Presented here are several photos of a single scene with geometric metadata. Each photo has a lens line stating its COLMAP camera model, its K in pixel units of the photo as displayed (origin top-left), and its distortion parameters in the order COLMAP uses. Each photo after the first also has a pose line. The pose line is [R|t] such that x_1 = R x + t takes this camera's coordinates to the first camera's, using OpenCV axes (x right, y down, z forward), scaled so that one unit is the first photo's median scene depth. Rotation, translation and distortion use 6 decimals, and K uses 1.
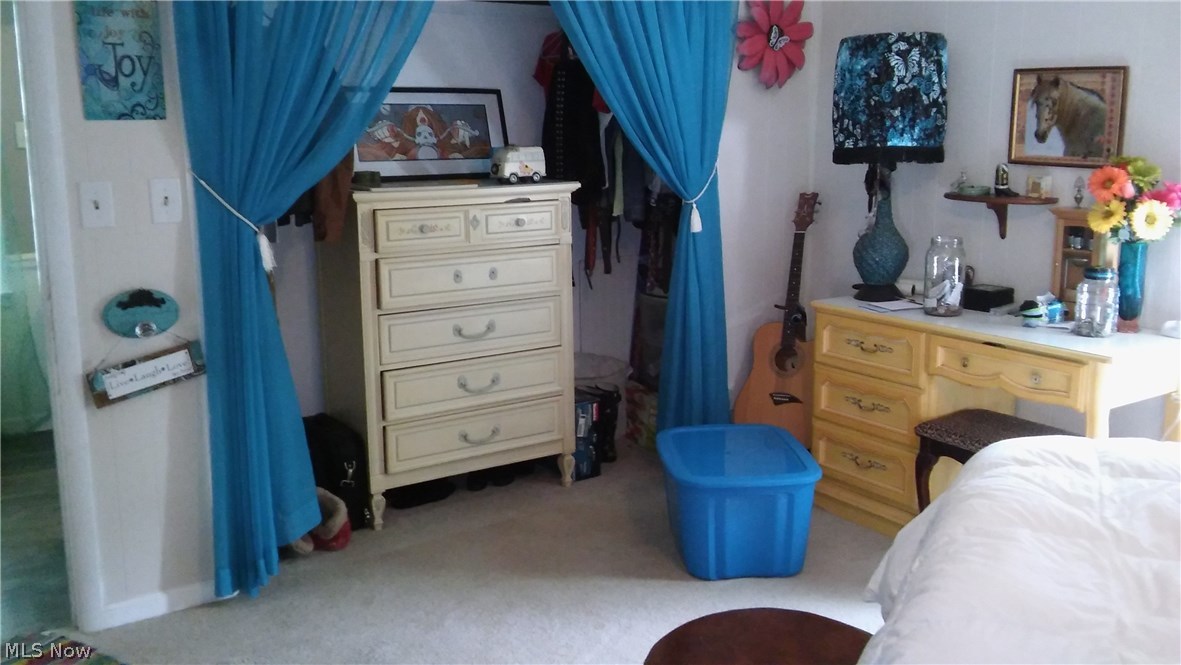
lens RADIAL K [[1050.0, 0, 594.2], [0, 1050.0, 318.8], [0, 0, 1]] dist [0.114786, -0.214102]
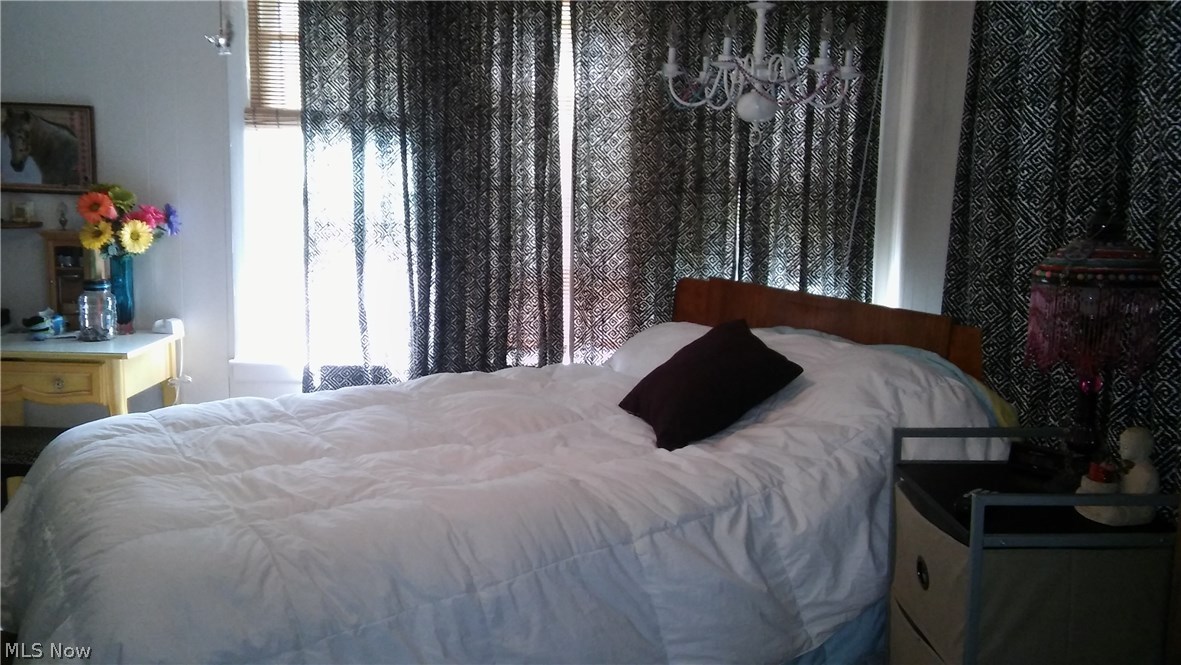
lens RADIAL K [[1050.0, 0, 594.2], [0, 1050.0, 318.8], [0, 0, 1]] dist [0.114786, -0.214102]
pose [[0.570491, -0.100592, 0.815120, -0.152800], [0.126268, 0.991414, 0.033975, 0.020934], [-0.811539, 0.083541, 0.578295, -0.089459]]
